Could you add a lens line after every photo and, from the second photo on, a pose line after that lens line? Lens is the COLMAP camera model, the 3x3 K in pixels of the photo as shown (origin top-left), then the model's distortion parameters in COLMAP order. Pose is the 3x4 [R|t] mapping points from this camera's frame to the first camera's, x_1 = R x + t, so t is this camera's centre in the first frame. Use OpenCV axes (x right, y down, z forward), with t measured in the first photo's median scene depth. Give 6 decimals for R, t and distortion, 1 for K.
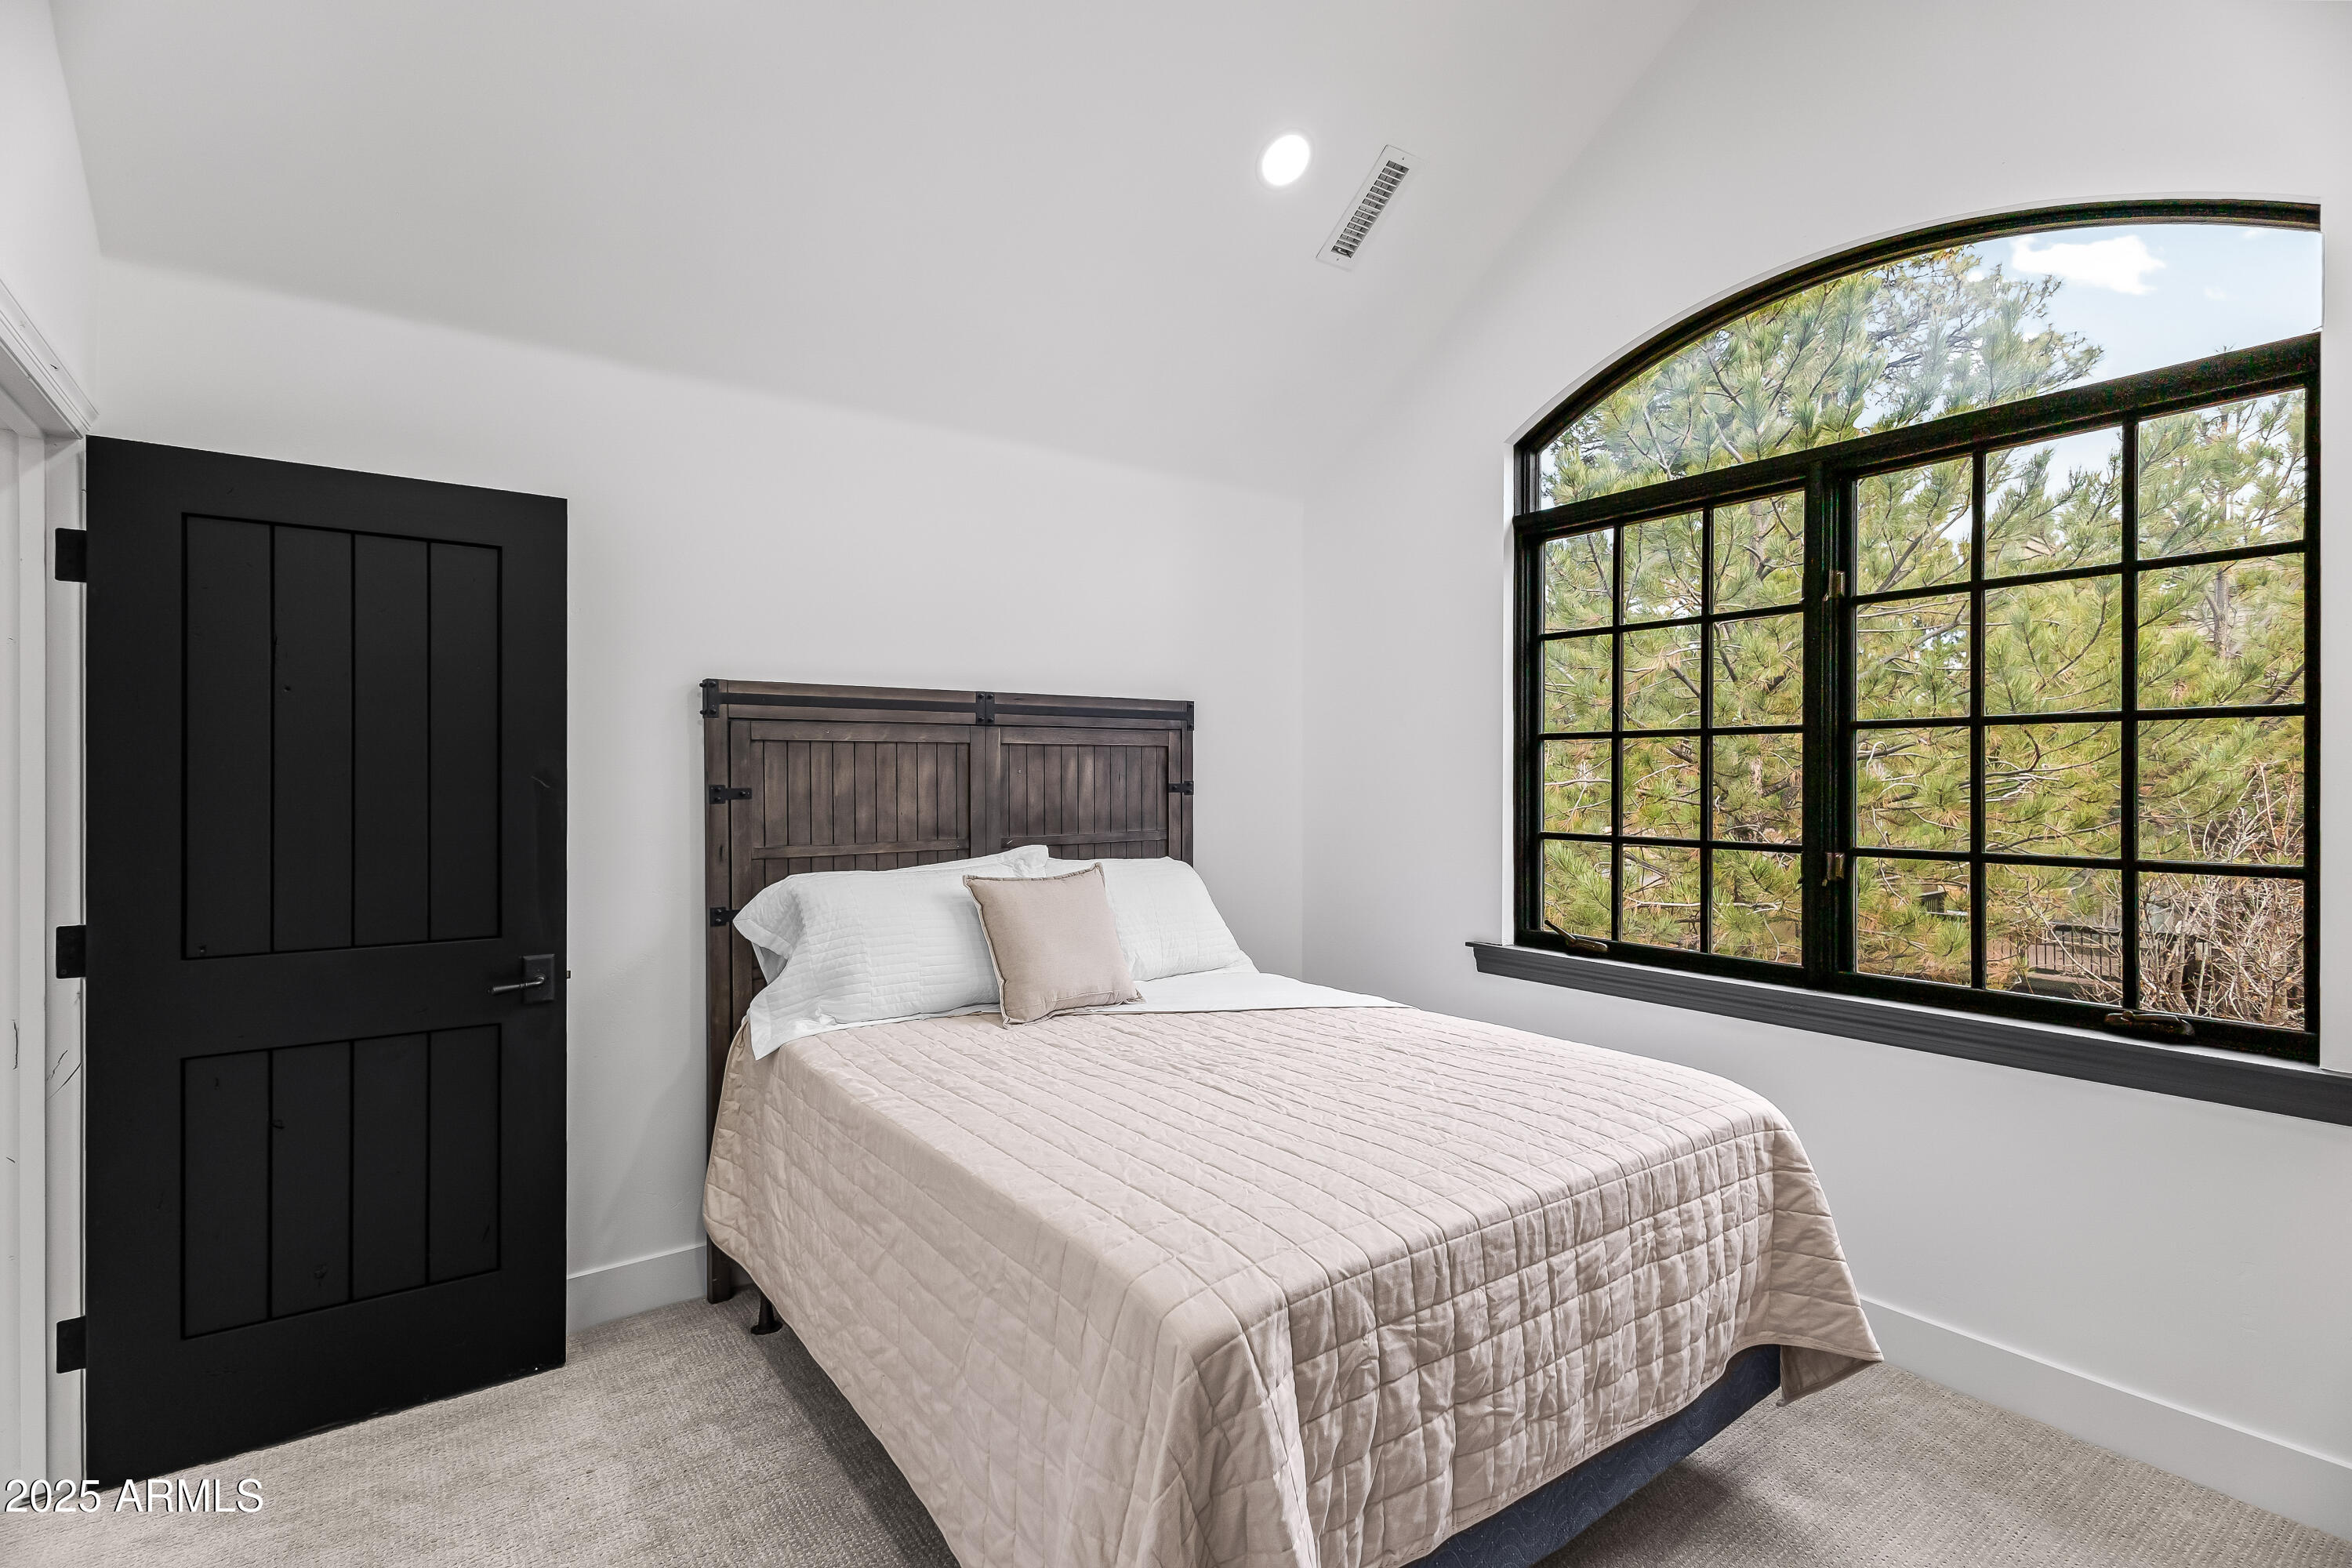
lens RADIAL K [[1097.7, 0, 1179.7], [0, 1097.7, 777.0], [0, 0, 1]] dist [0.013591, 0.000124]
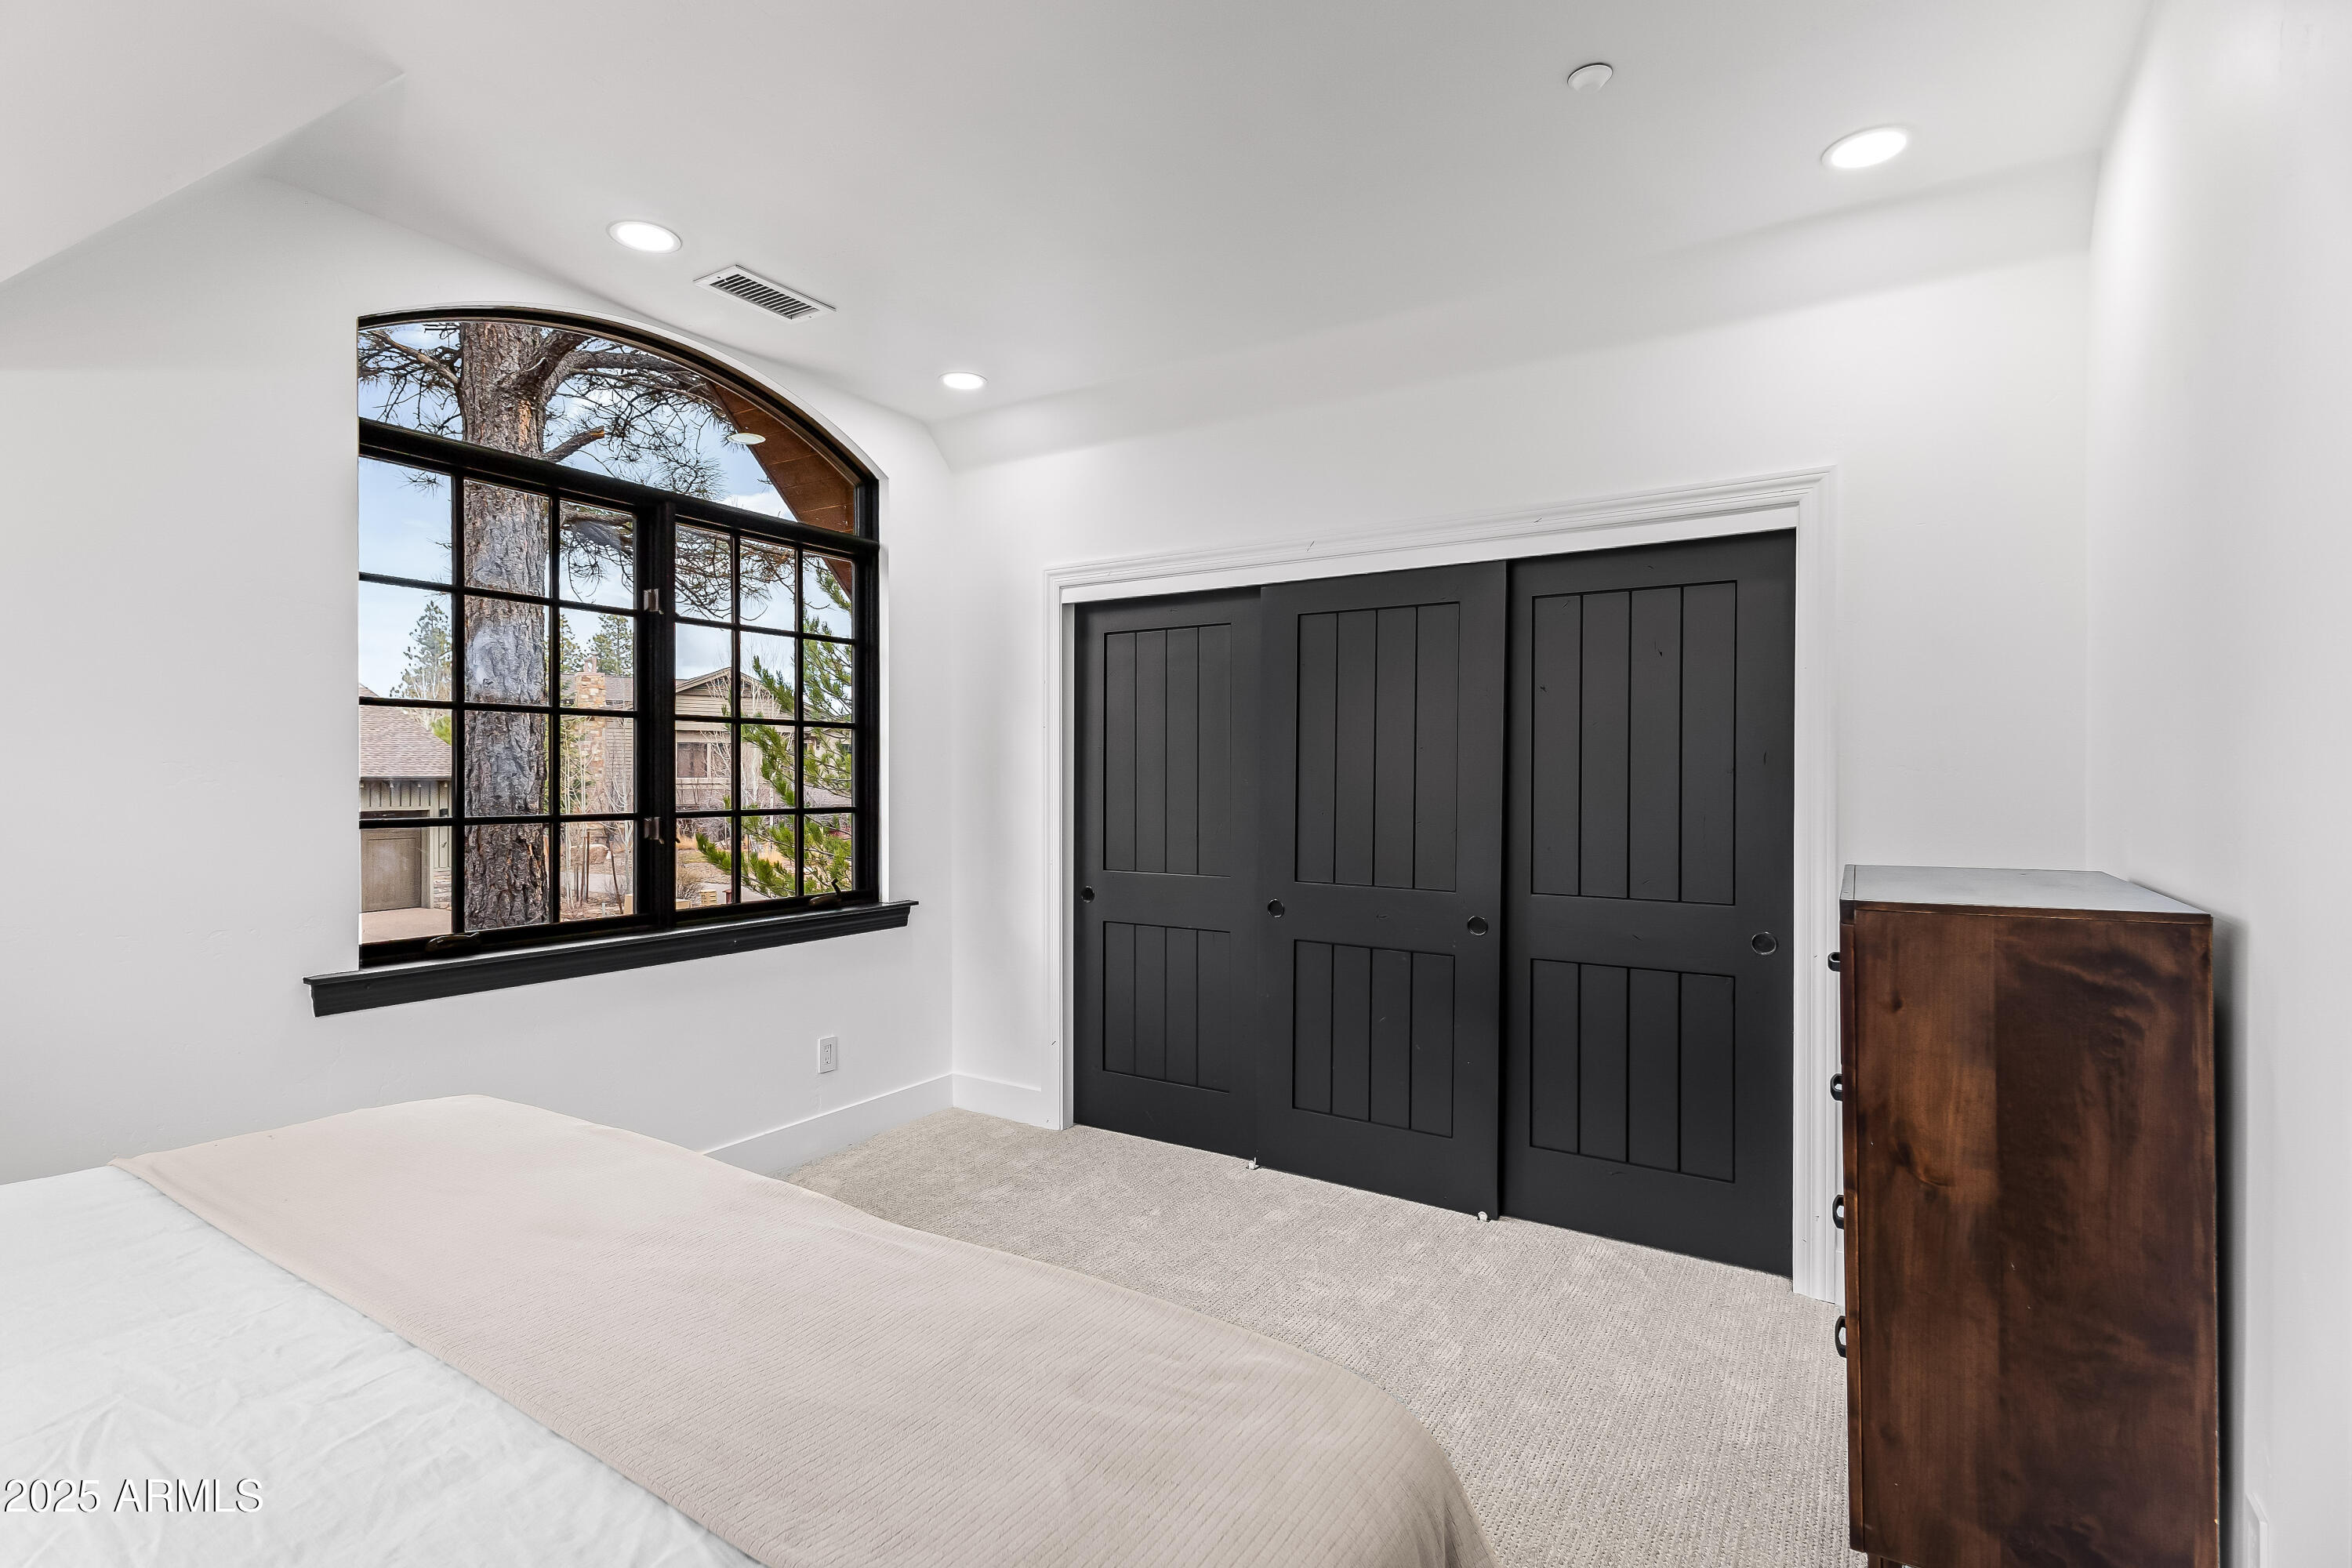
lens RADIAL K [[1097.7, 0, 1179.7], [0, 1097.7, 777.0], [0, 0, 1]] dist [0.013591, 0.000124]
pose [[-0.372065, -0.009769, 0.928155, -0.771453], [-0.016171, 0.999861, 0.004041, 0.007587], [-0.928066, -0.013506, -0.372171, 0.930075]]
